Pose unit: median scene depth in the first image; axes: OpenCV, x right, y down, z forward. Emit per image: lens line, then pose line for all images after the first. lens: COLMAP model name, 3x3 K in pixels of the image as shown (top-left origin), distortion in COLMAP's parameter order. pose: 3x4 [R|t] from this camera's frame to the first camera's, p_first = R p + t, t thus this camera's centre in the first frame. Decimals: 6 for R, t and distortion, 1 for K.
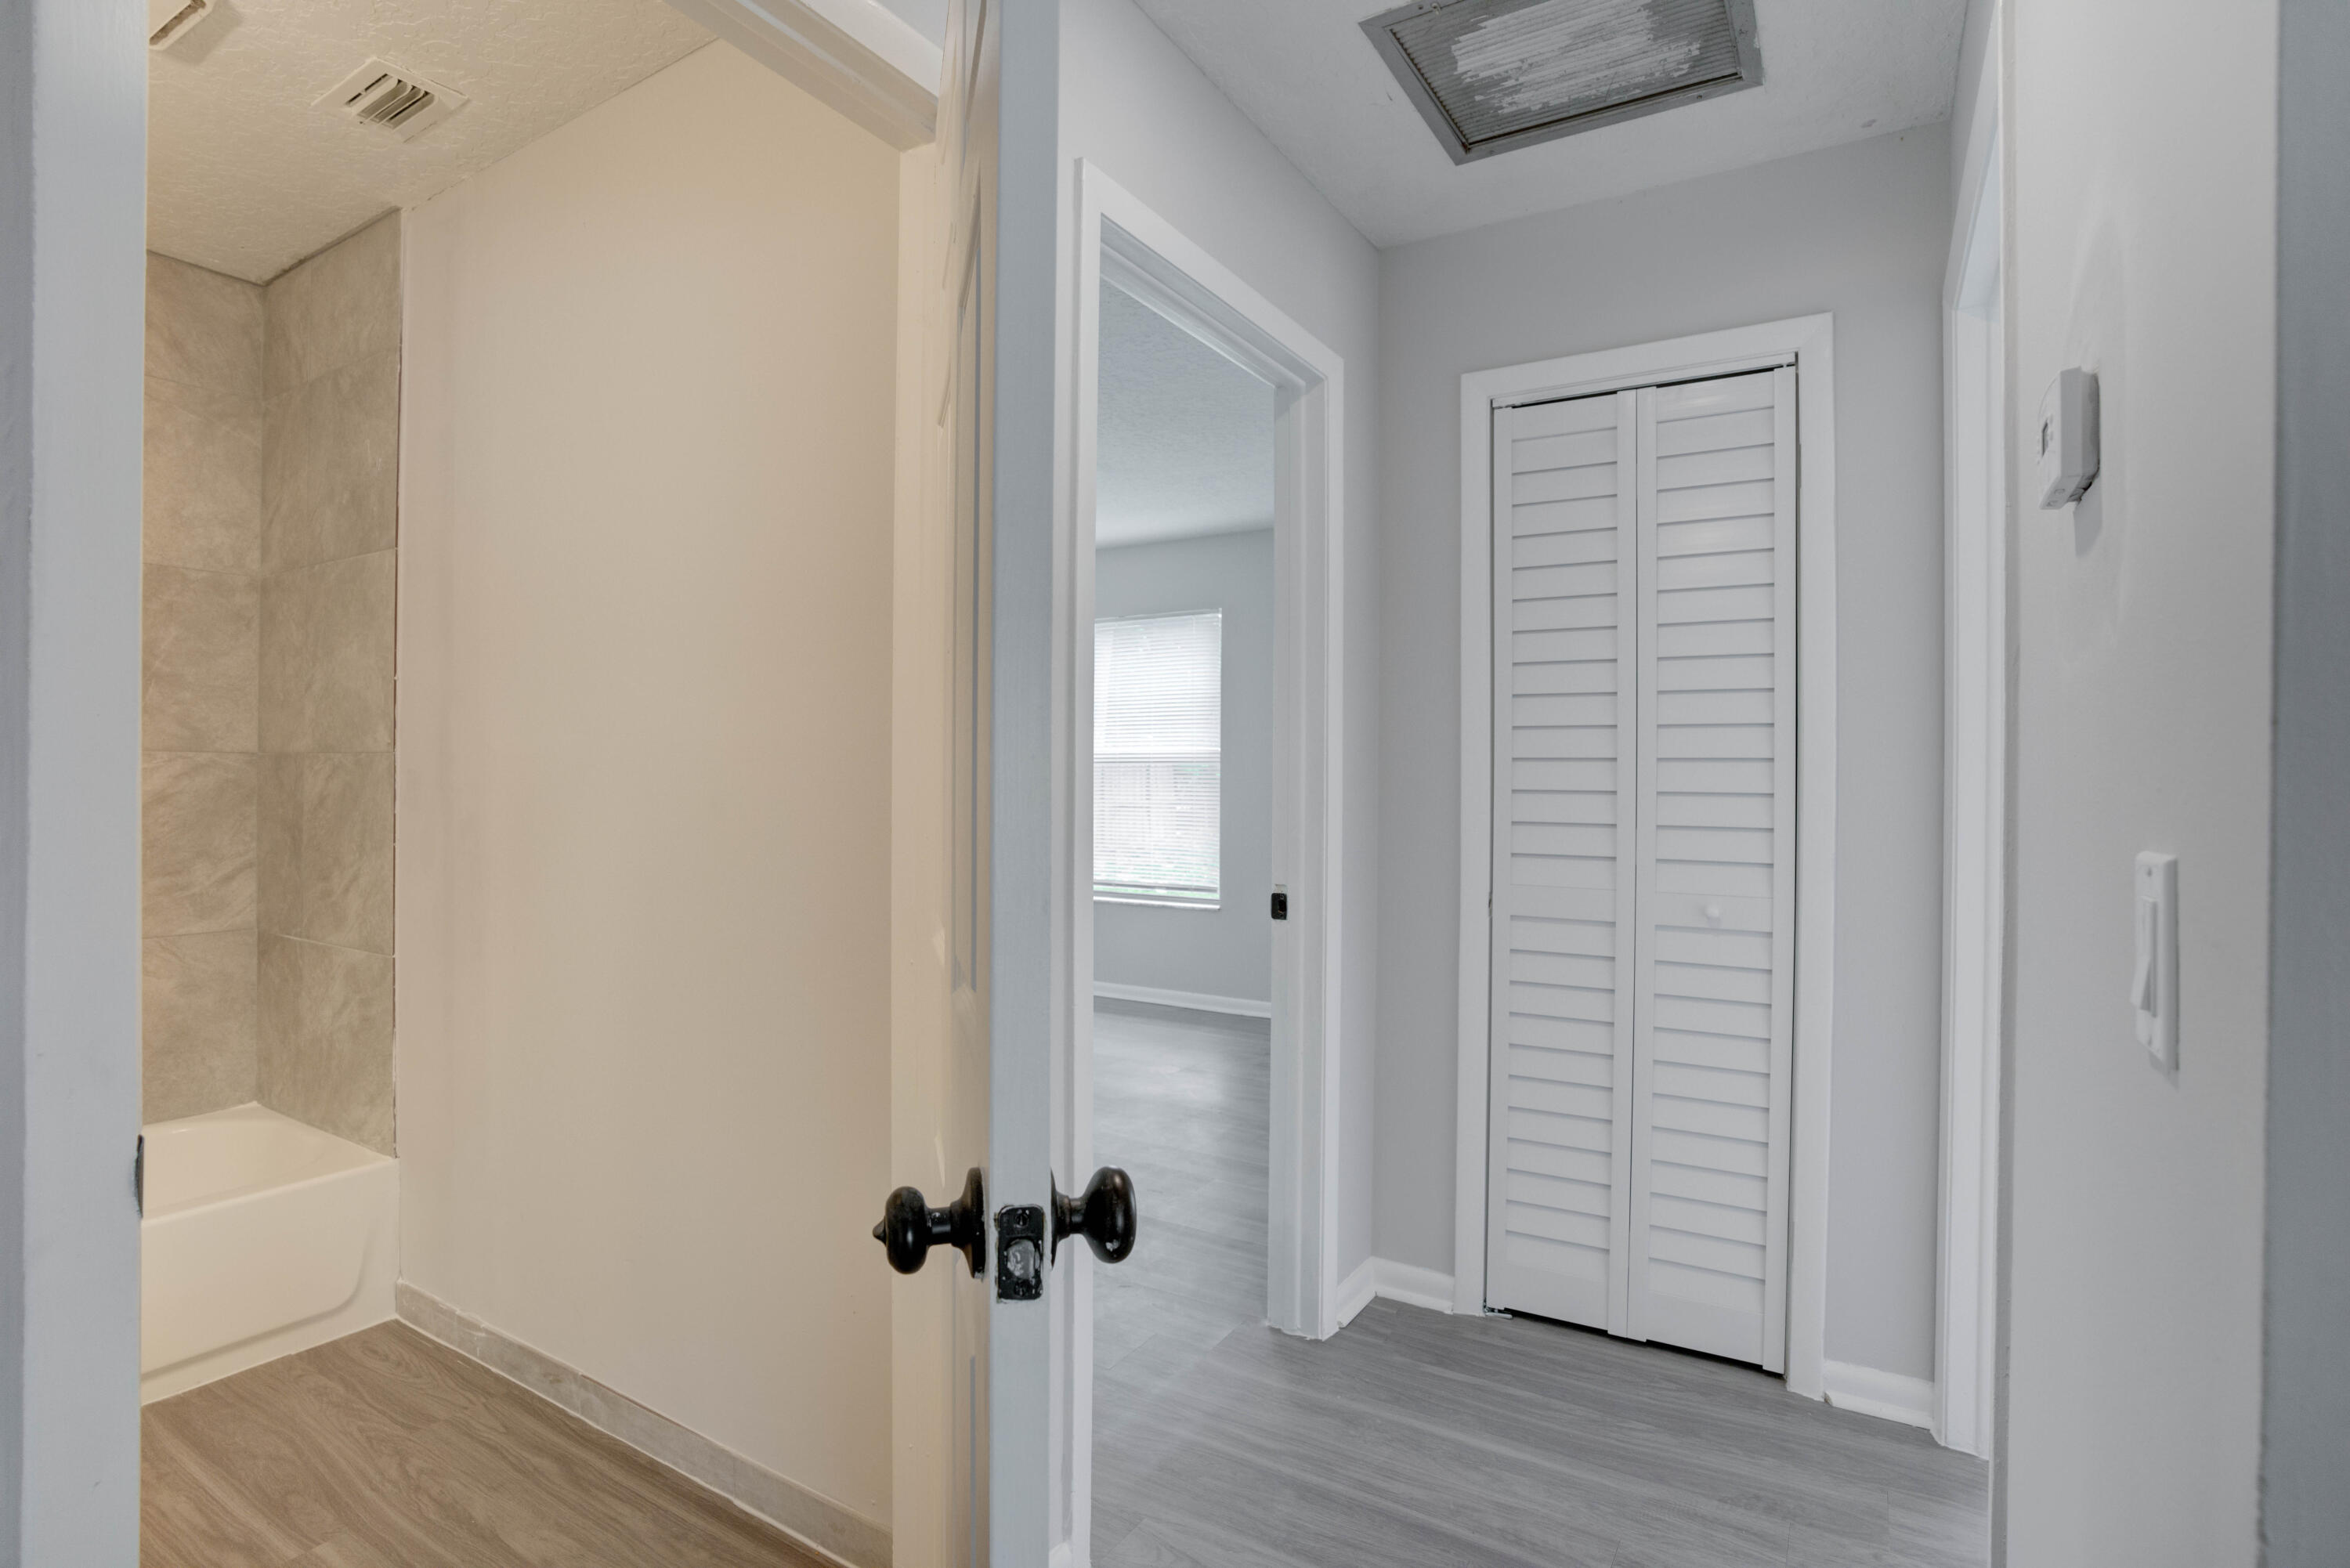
lens RADIAL K [[1122.7, 0, 1192.2], [0, 1122.7, 778.2], [0, 0, 1]] dist [-0.016424, 0.002734]
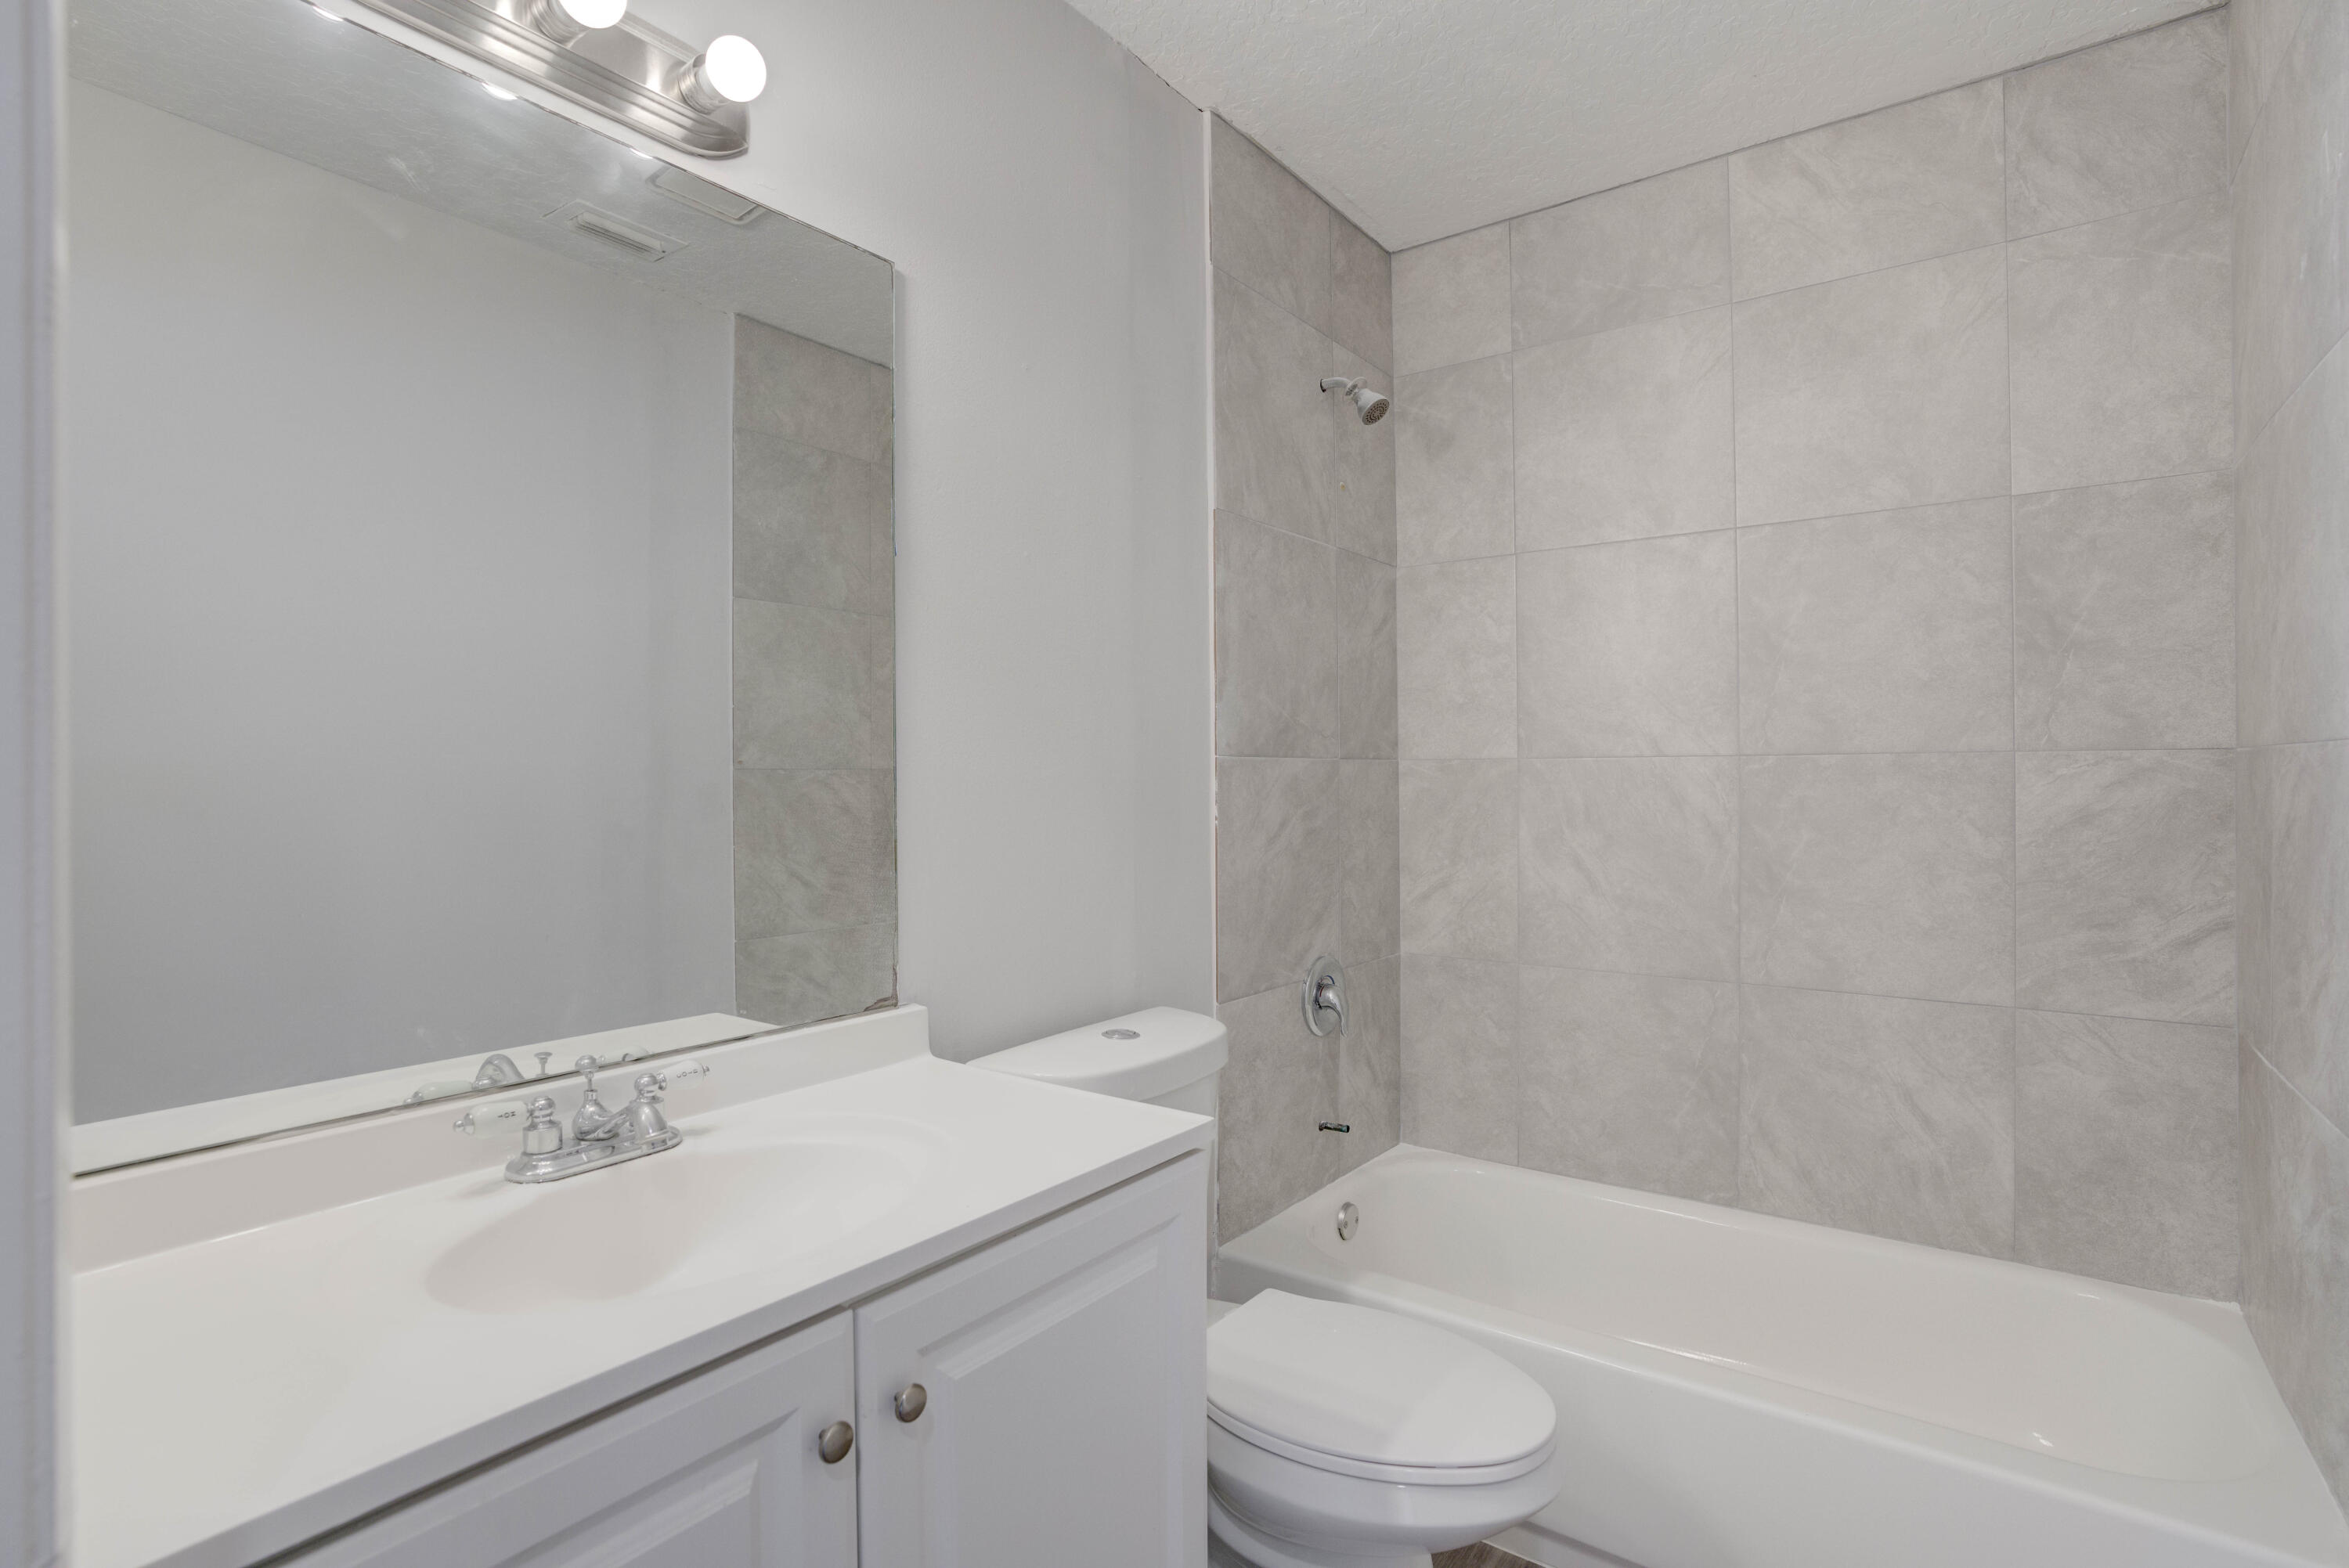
lens RADIAL K [[1122.1, 0, 1173.9], [0, 1122.1, 779.2], [0, 0, 1]] dist [-0.016424, 0.002734]
pose [[-0.083284, -0.008057, -0.996493, -0.172033], [0.005780, 0.999947, -0.008568, -0.003321], [0.996509, -0.006474, -0.083233, 0.466019]]
